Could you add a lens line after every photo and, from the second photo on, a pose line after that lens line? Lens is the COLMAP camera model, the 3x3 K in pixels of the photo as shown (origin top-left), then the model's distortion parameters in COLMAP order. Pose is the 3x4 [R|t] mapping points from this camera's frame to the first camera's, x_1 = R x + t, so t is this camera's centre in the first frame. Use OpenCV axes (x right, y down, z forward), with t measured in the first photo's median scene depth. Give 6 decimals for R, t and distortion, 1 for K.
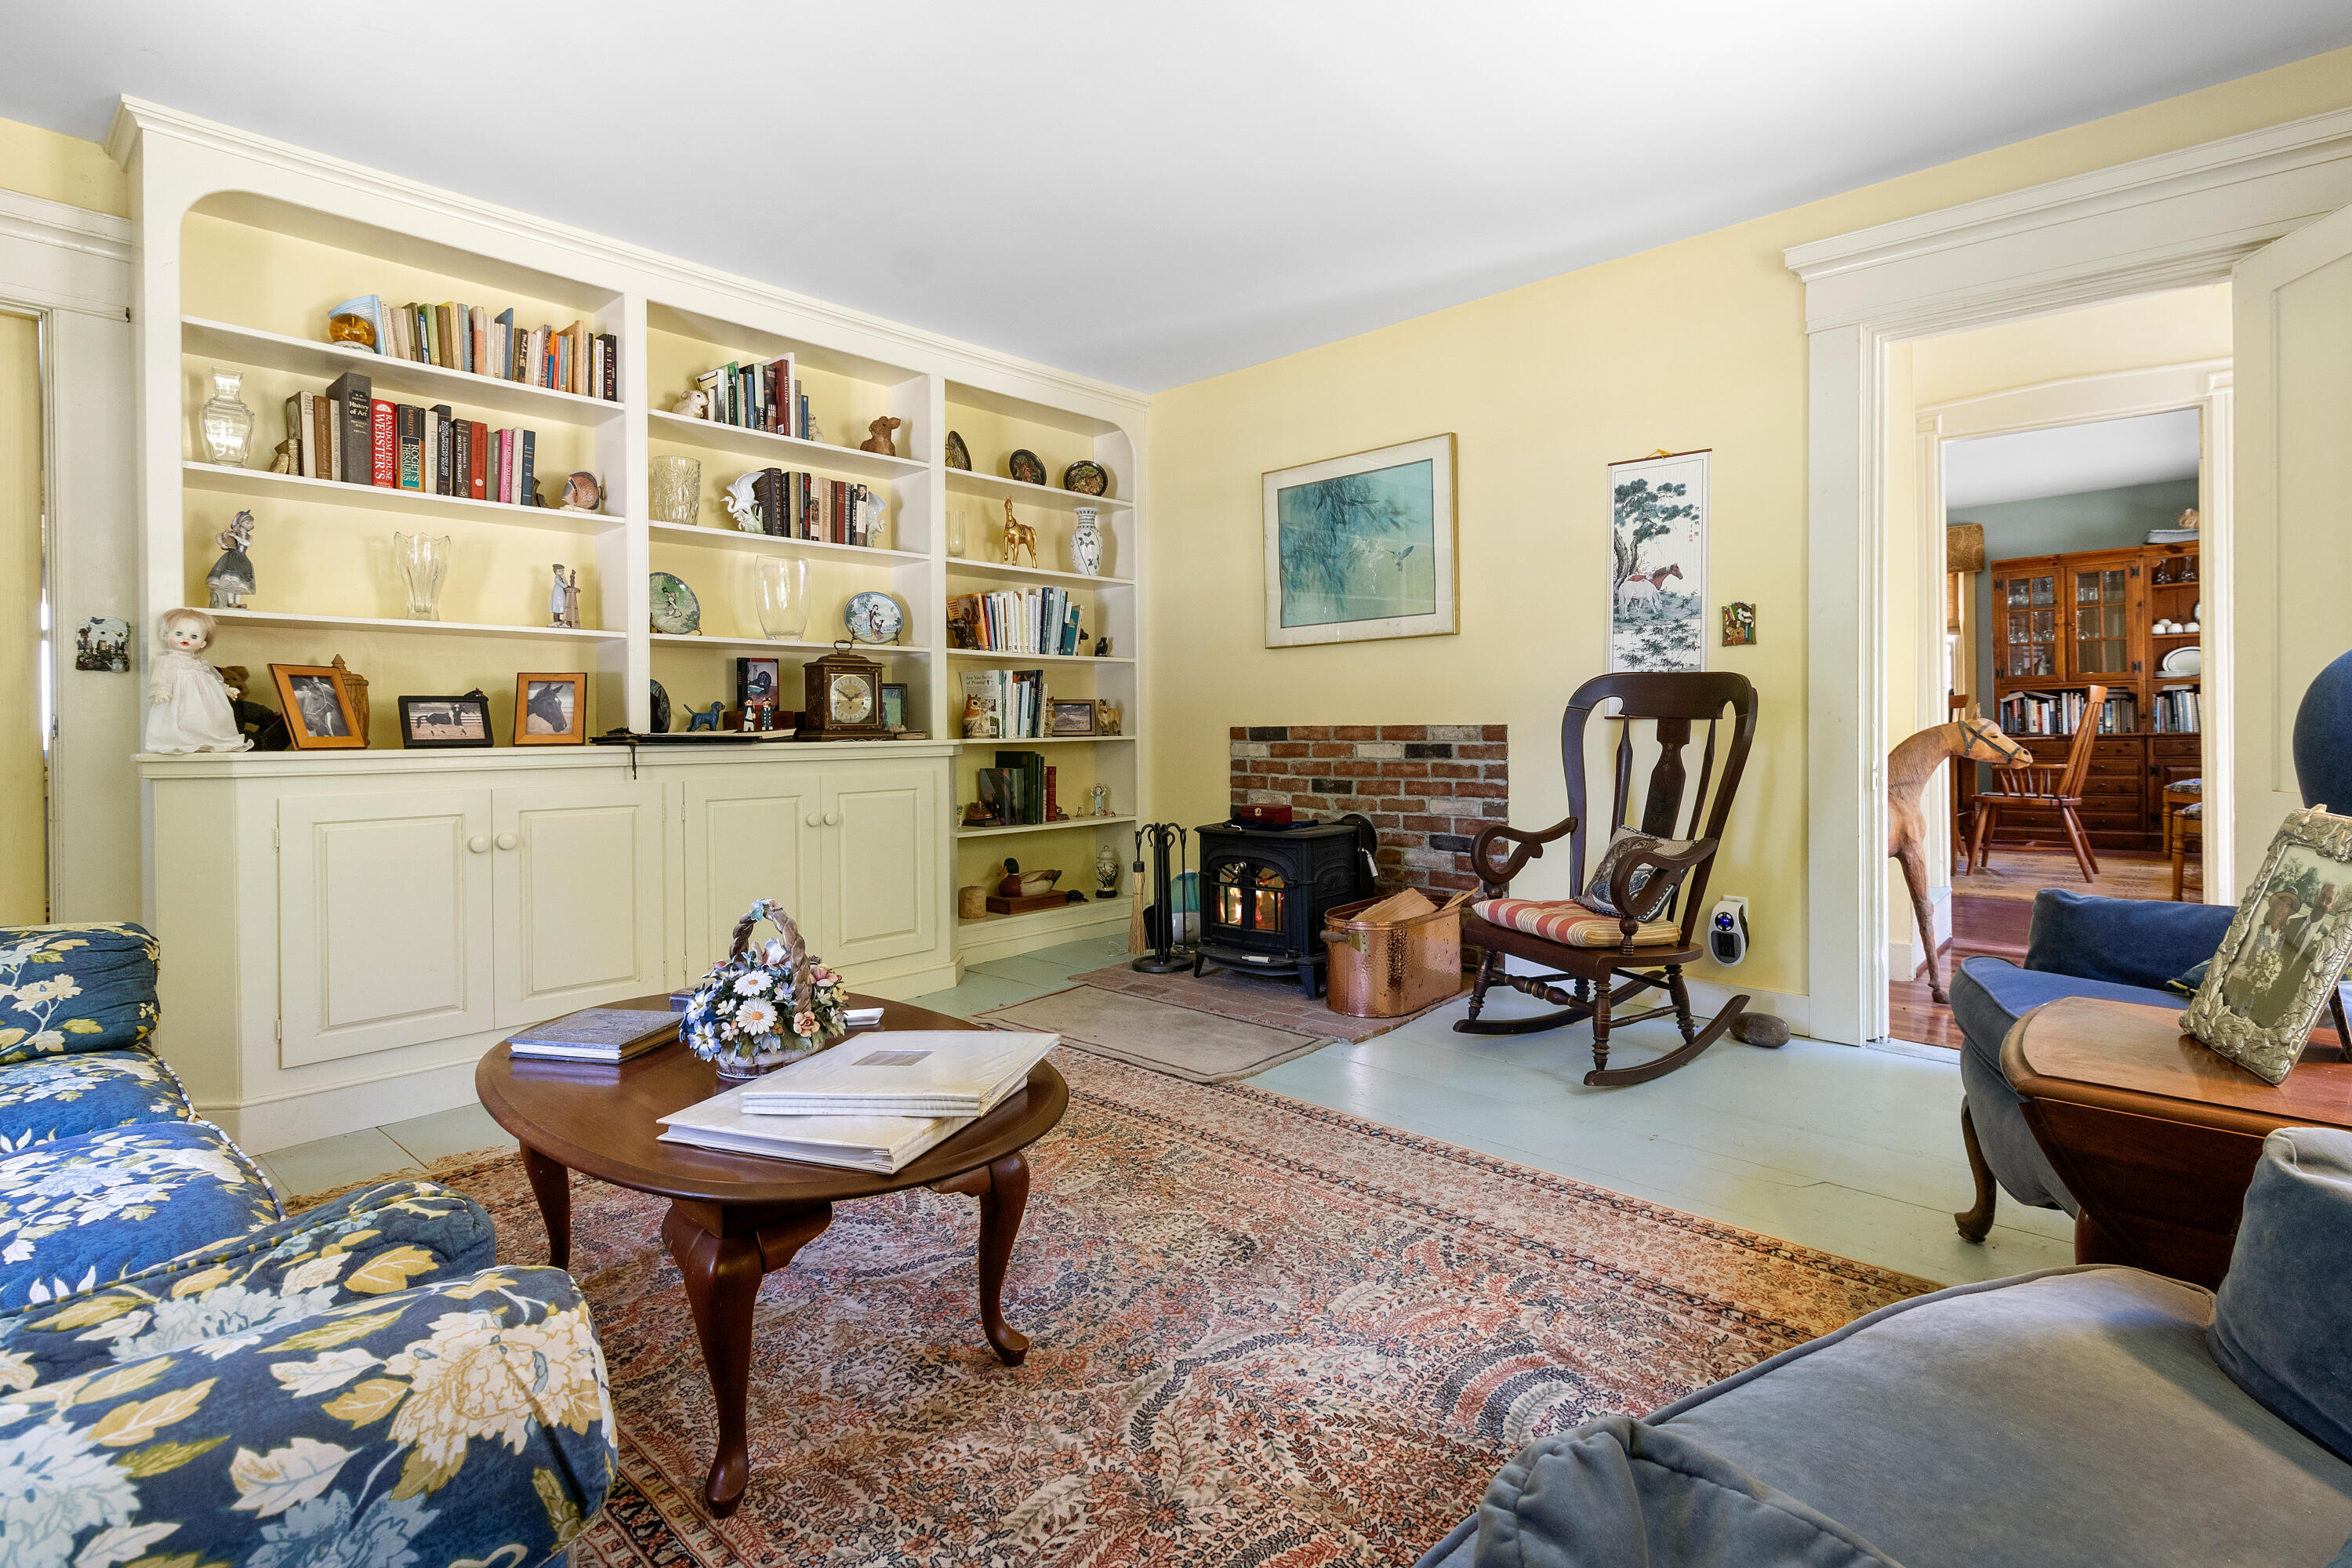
lens RADIAL K [[1127.5, 0, 1178.3], [0, 1127.5, 733.1], [0, 0, 1]] dist [0.003675, -0.000150]
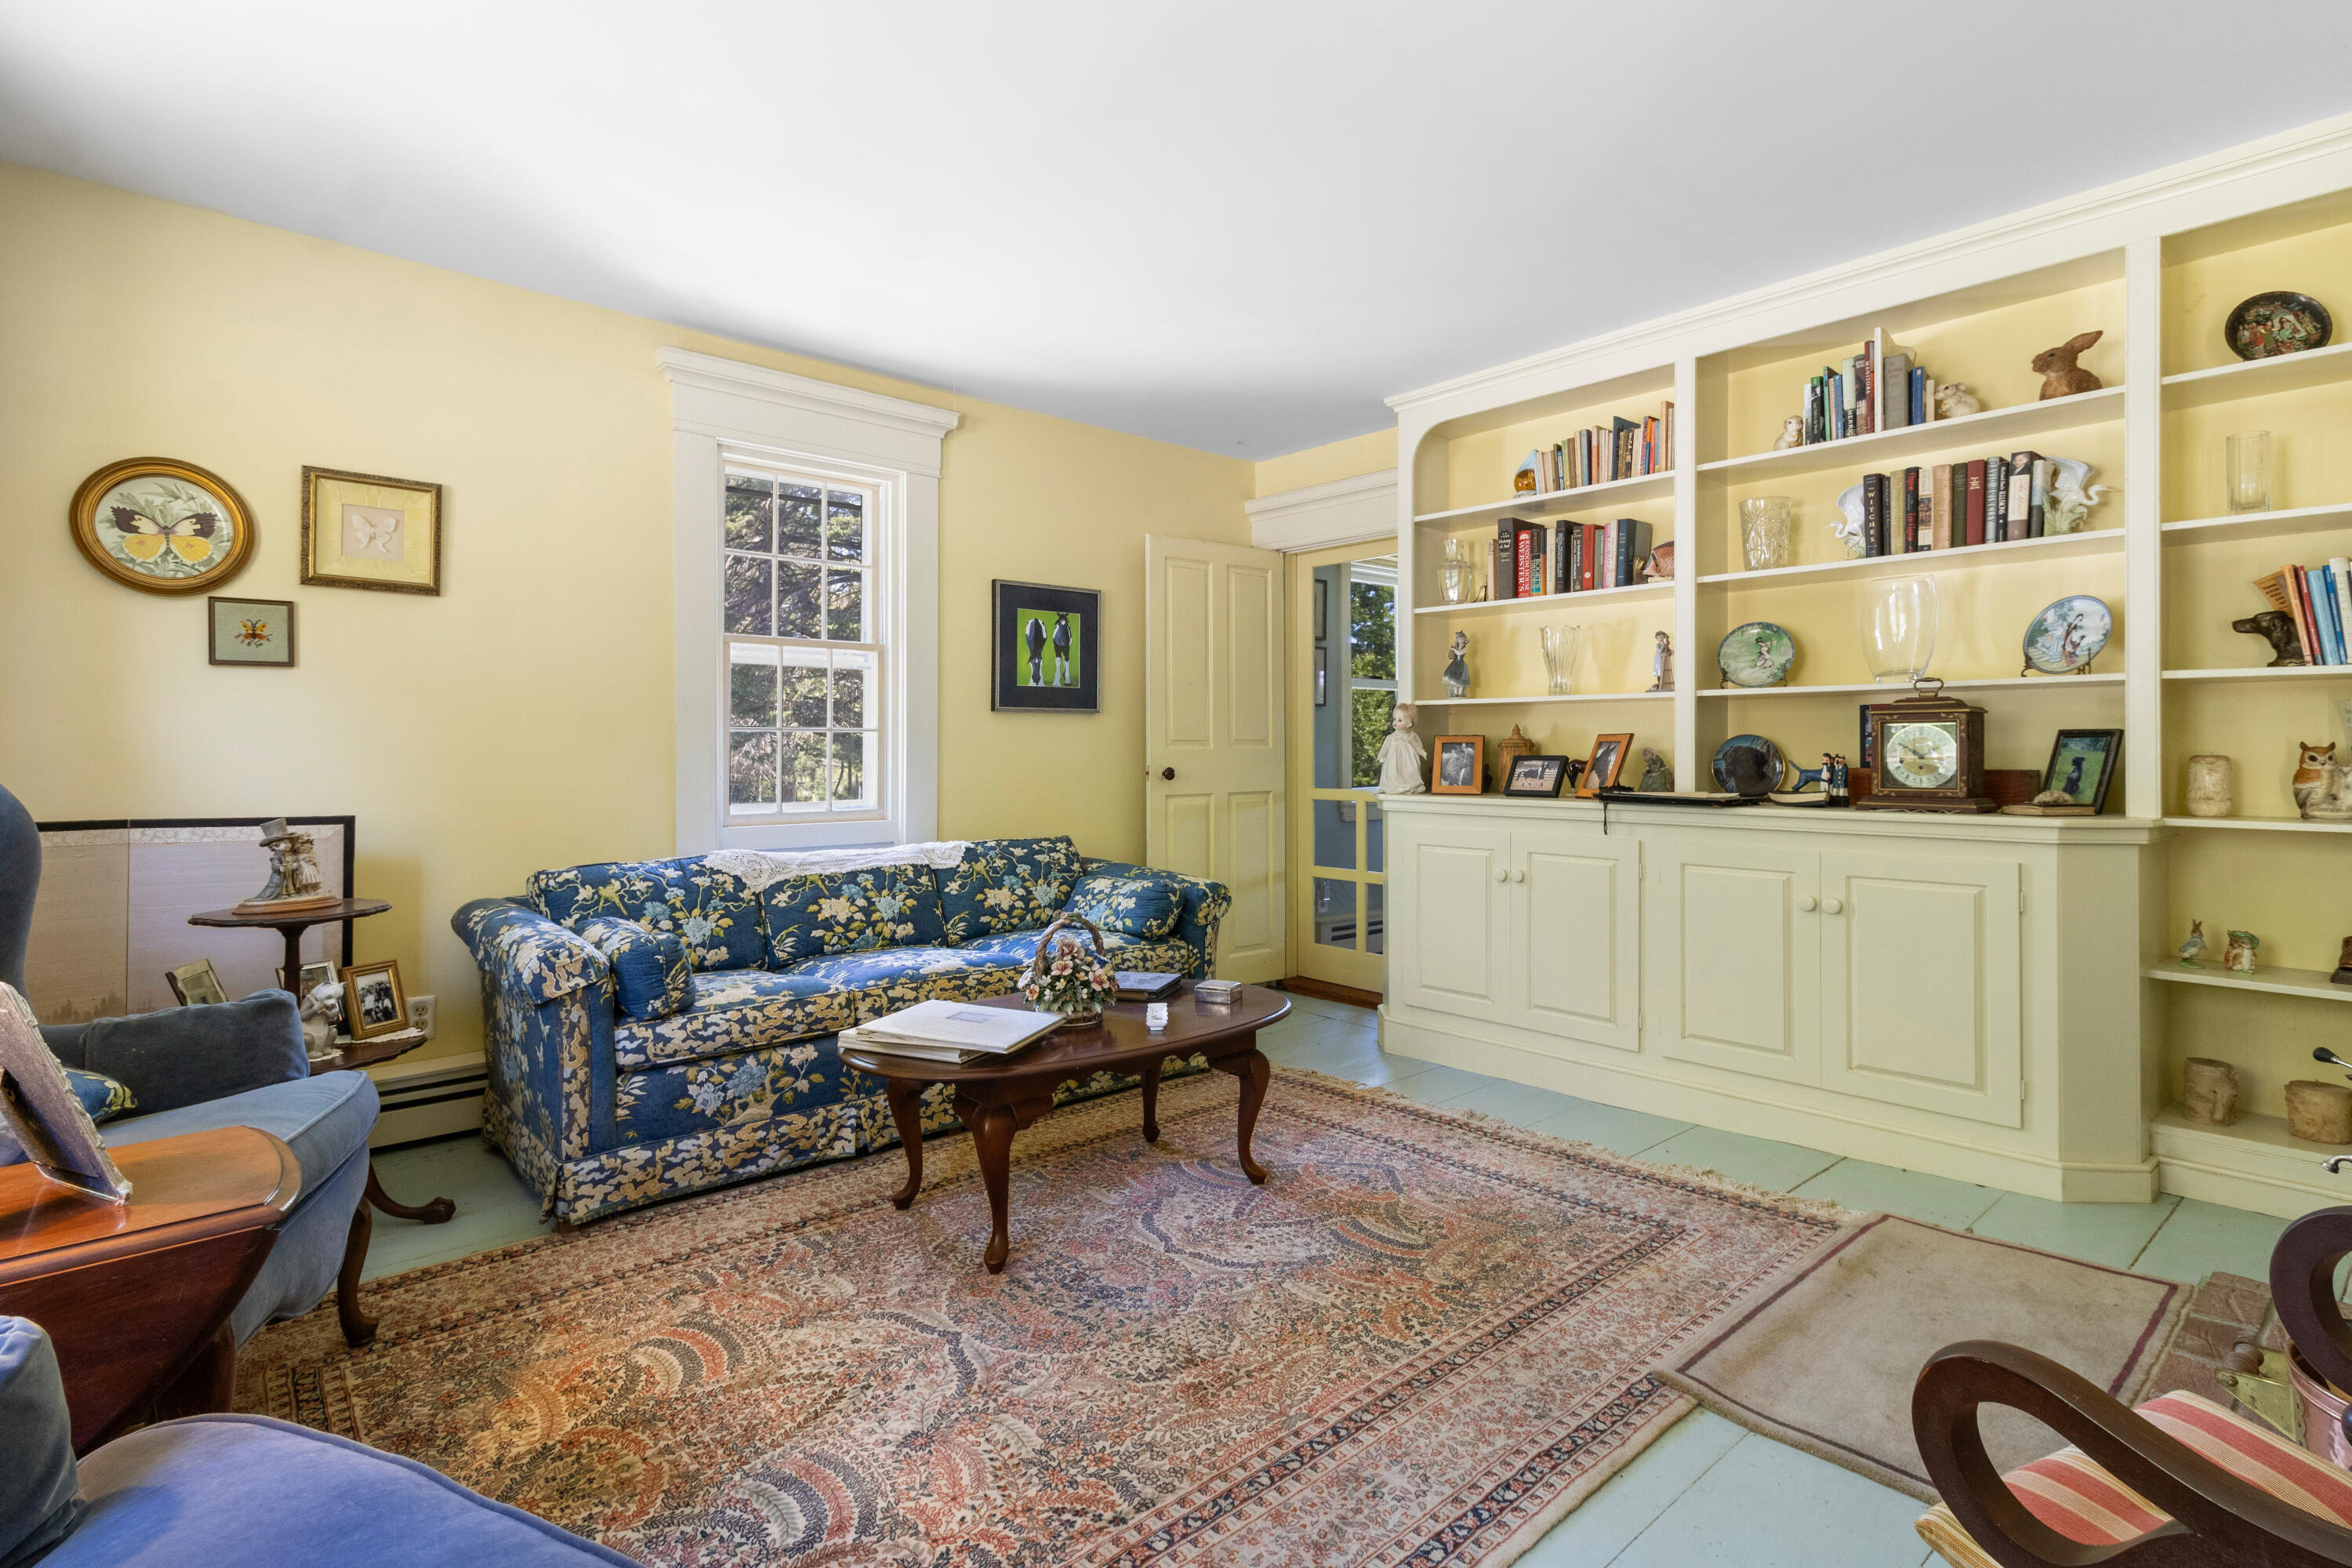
lens RADIAL K [[1127.5, 0, 1180.0], [0, 1127.5, 743.3], [0, 0, 1]] dist [0.003675, -0.000150]
pose [[-0.095830, 0.003225, -0.995392, 0.689638], [-0.003699, 0.999987, 0.003596, -0.053261], [0.995391, 0.004027, -0.095817, 0.777422]]
